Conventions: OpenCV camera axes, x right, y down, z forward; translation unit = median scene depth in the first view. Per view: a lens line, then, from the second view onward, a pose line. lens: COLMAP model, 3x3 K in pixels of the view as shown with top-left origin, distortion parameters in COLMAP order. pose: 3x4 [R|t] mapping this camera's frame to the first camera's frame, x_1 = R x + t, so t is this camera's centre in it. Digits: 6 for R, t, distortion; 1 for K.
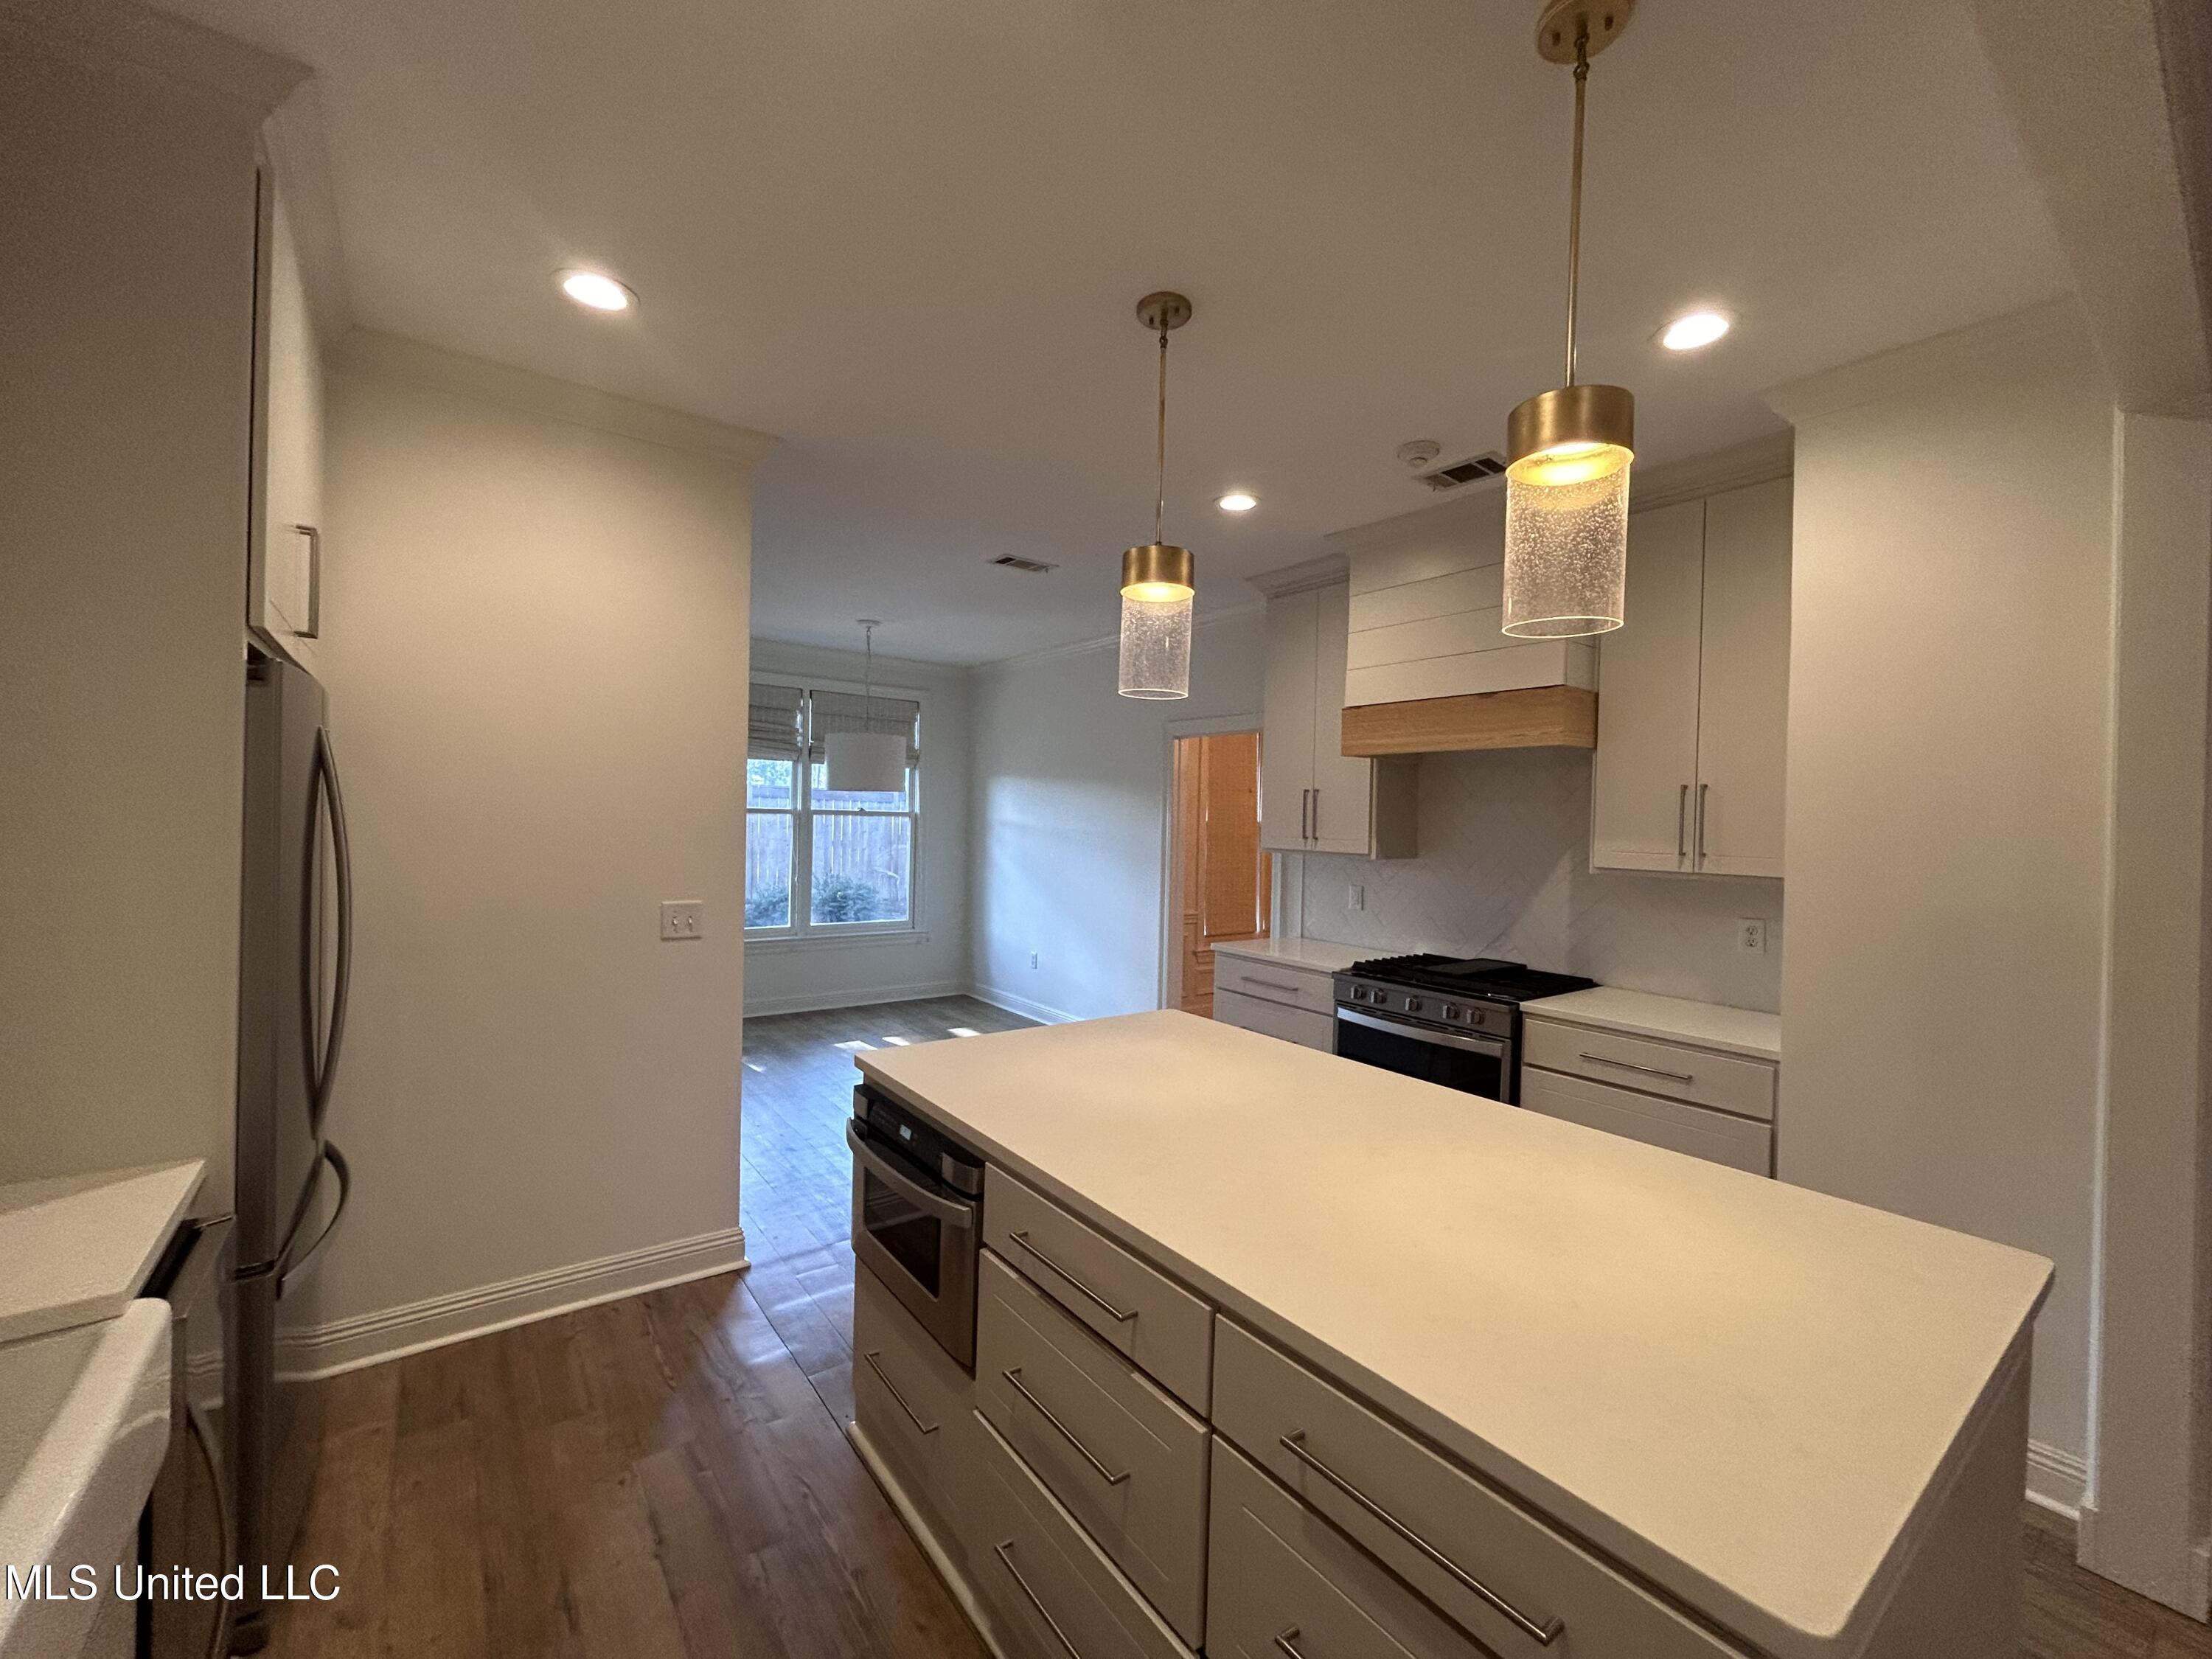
lens RADIAL K [[892.1, 0, 1106.0], [0, 892.1, 826.5], [0, 0, 1]] dist [-0.000084, 0.000593]
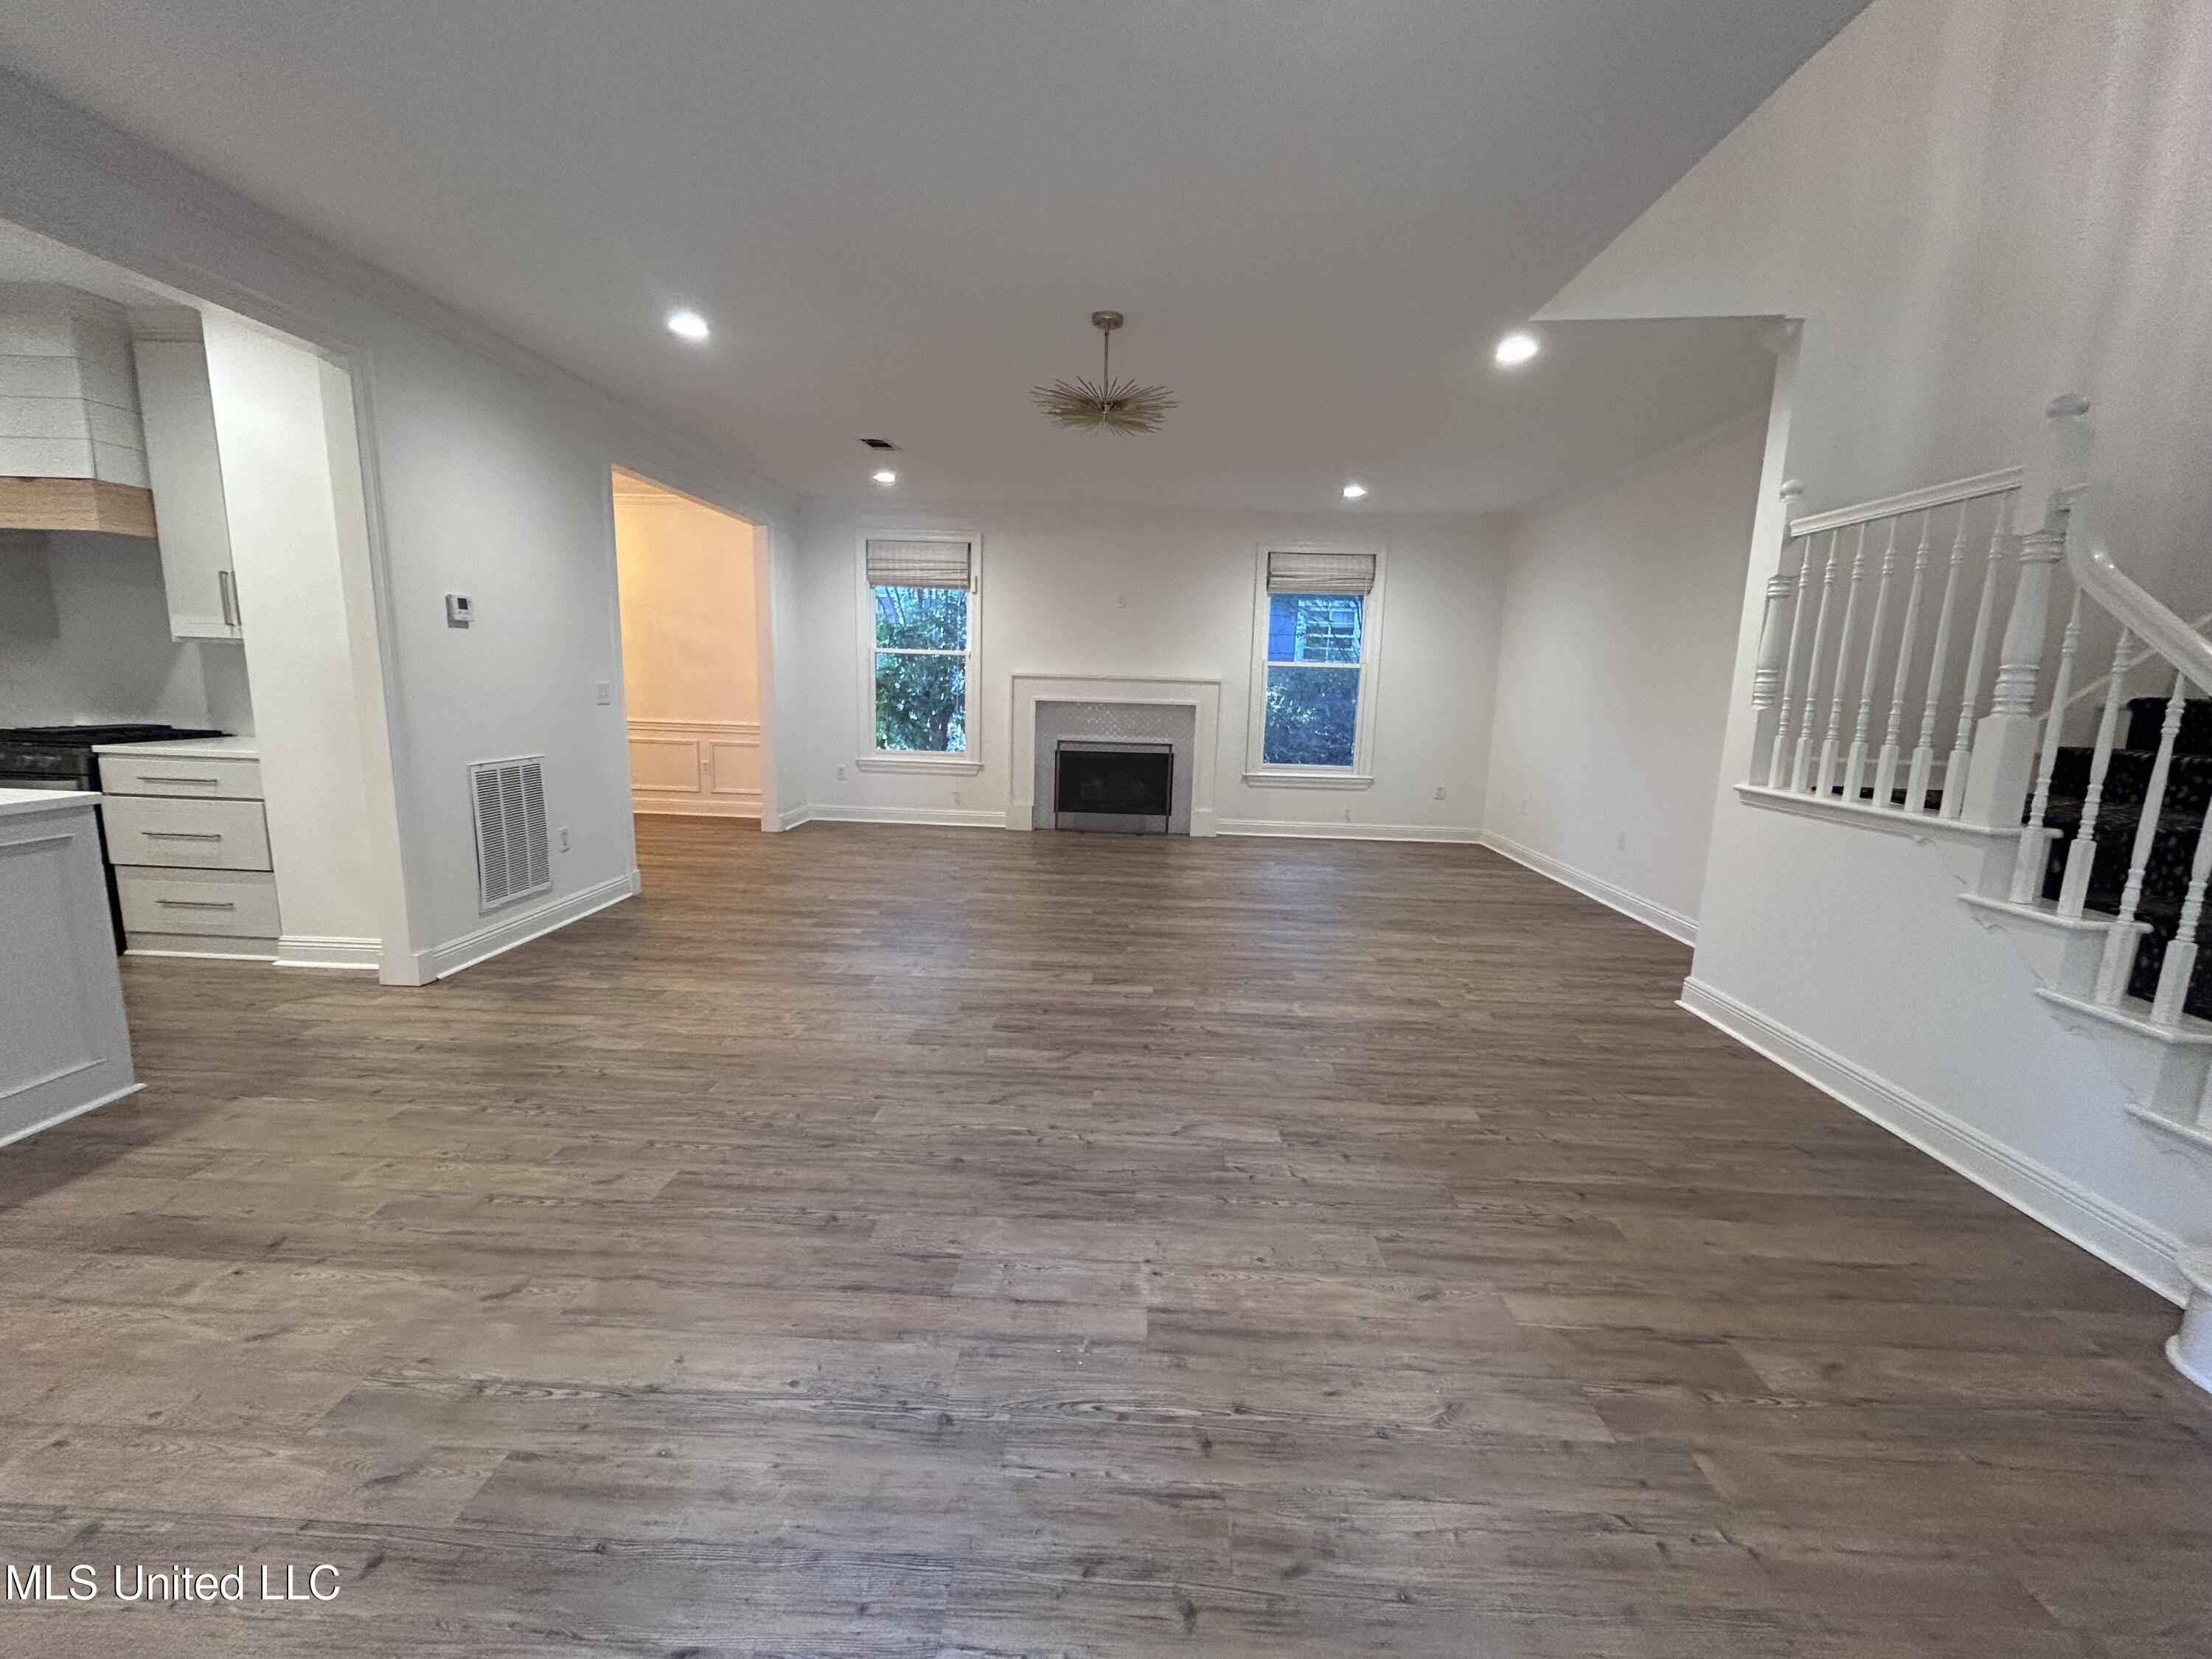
lens RADIAL K [[892.1, 0, 1106.0], [0, 892.1, 826.5], [0, 0, 1]] dist [-0.000084, 0.000593]
pose [[0.635104, -0.133625, 0.760780, 0.438350], [-0.008276, 0.983689, 0.179686, 0.081422], [-0.772382, -0.120416, 0.623639, -0.932566]]
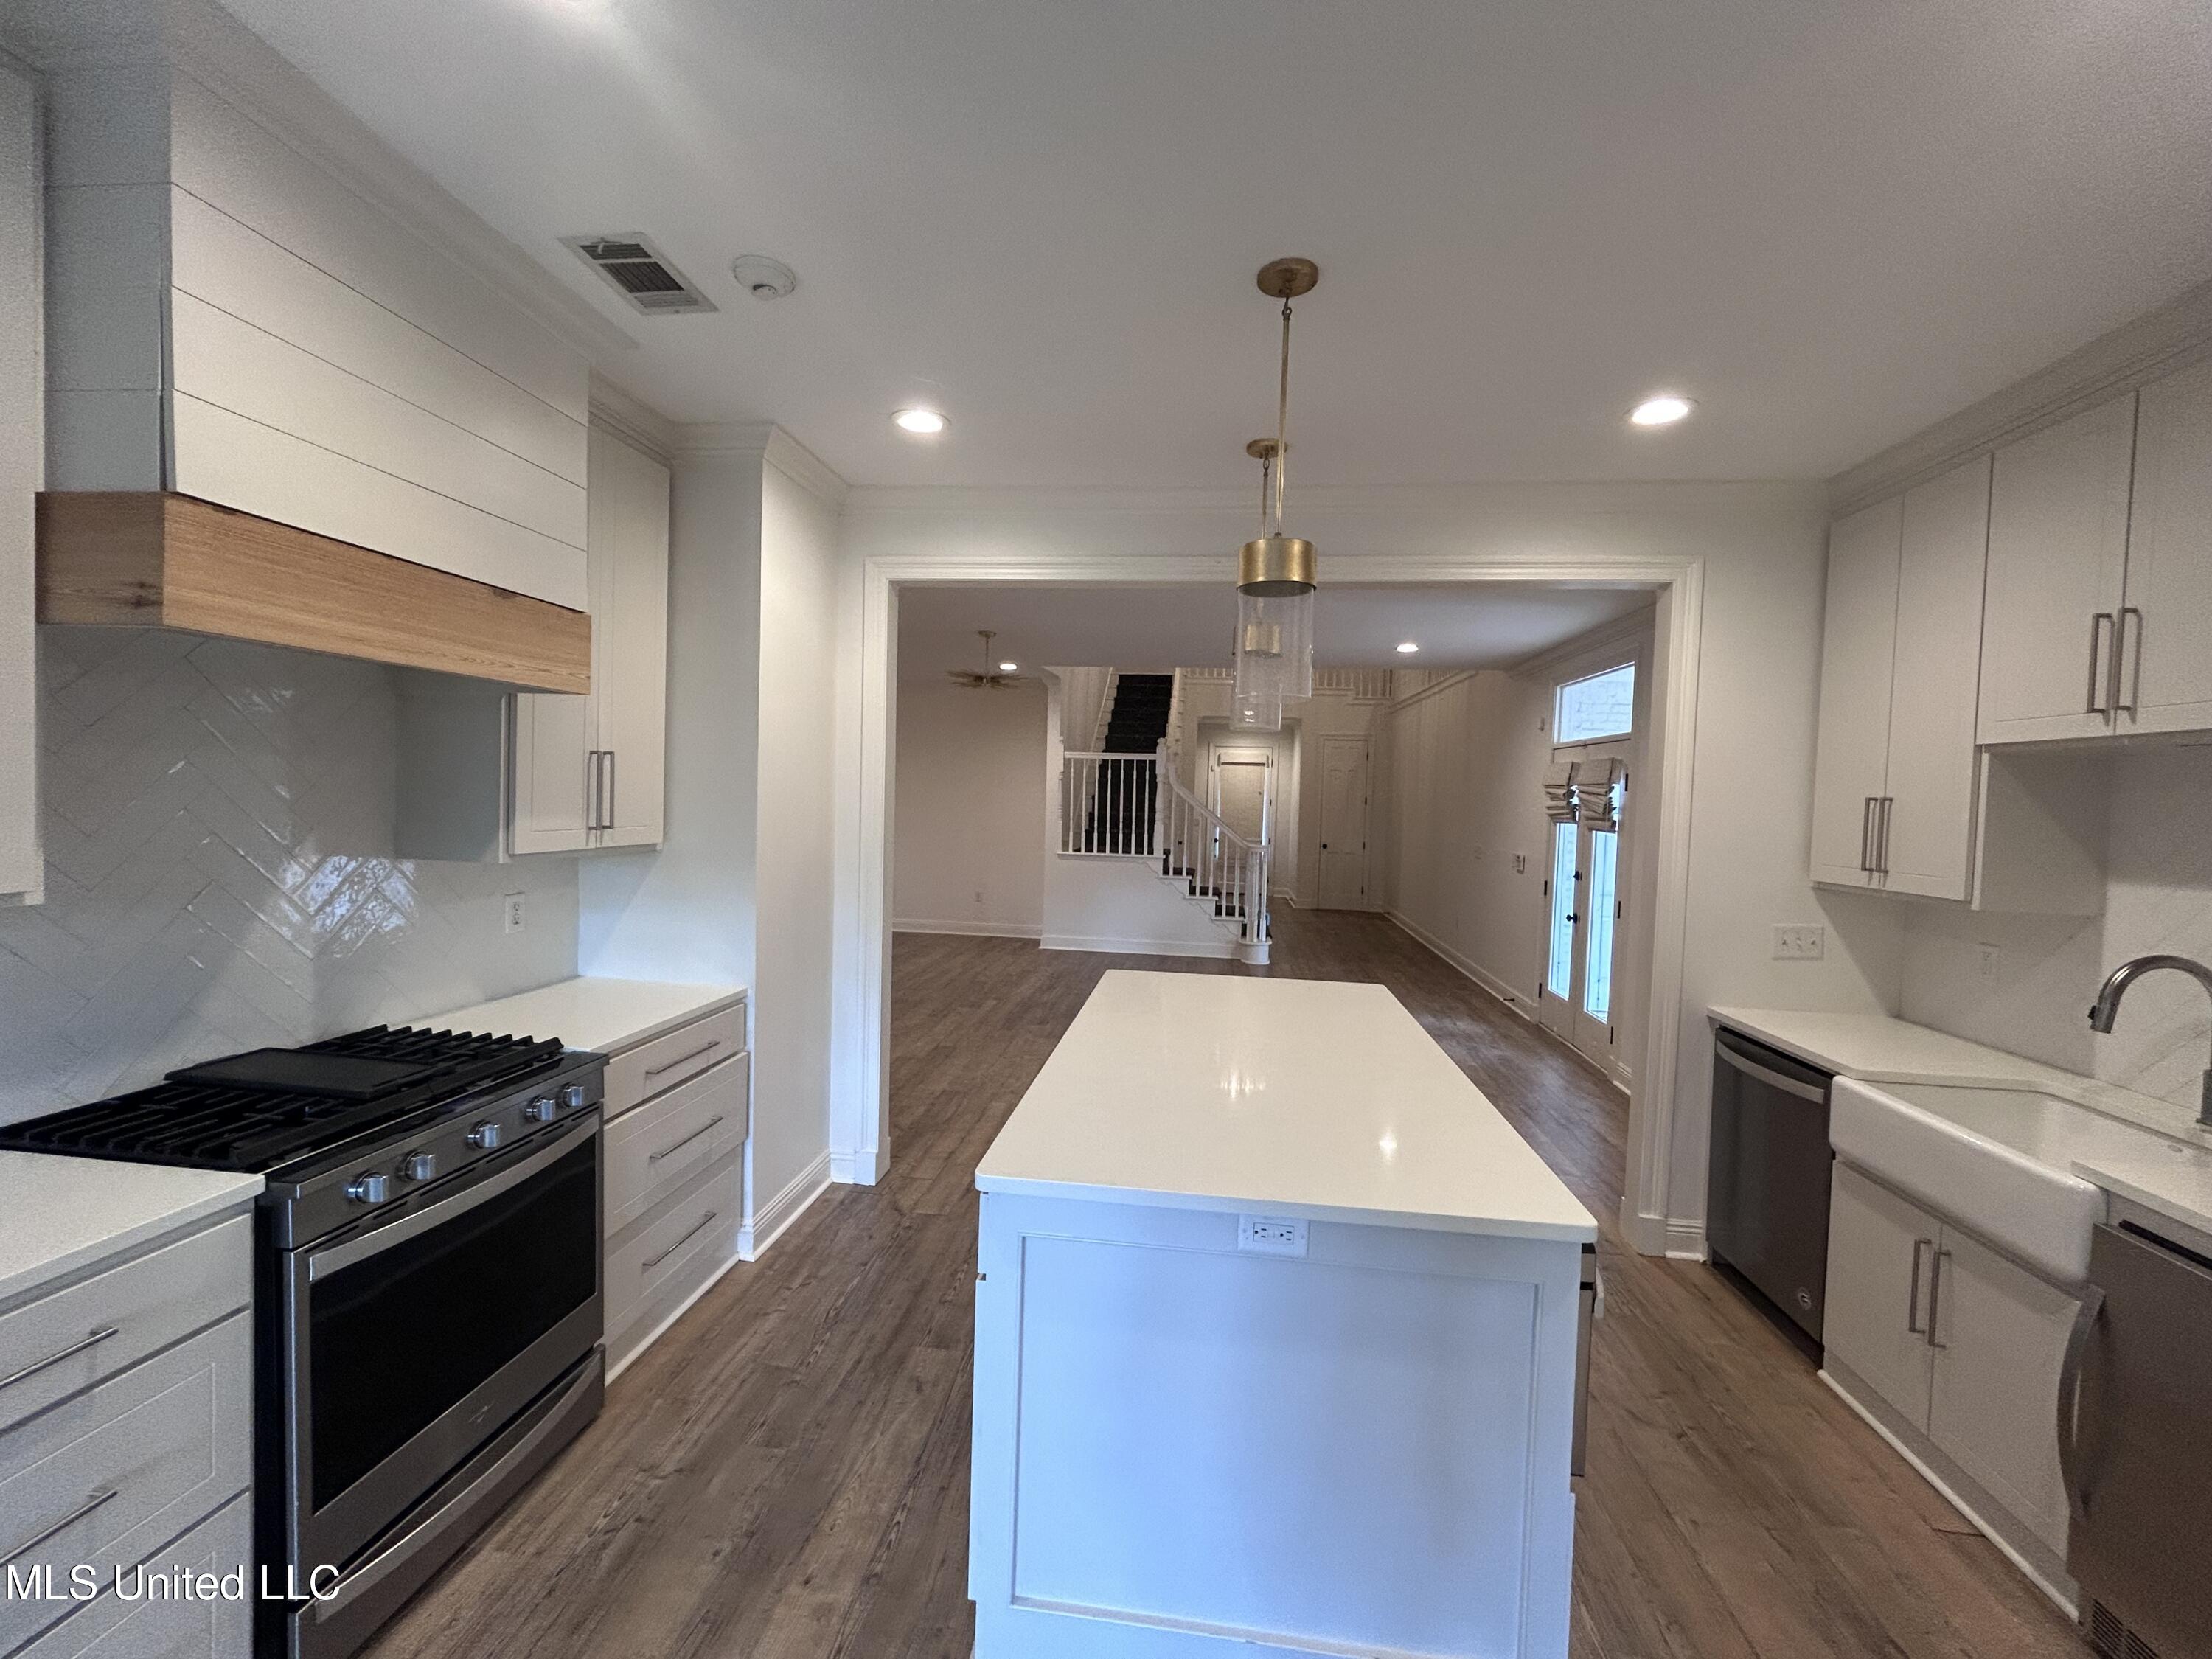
lens RADIAL K [[892.1, 0, 1106.0], [0, 892.1, 826.5], [0, 0, 1]] dist [-0.000084, 0.000593]
pose [[-0.712216, -0.072329, 0.698224, -0.350985], [-0.042451, 0.997295, 0.060008, -0.046836], [-0.700676, 0.013098, -0.713360, 1.306113]]
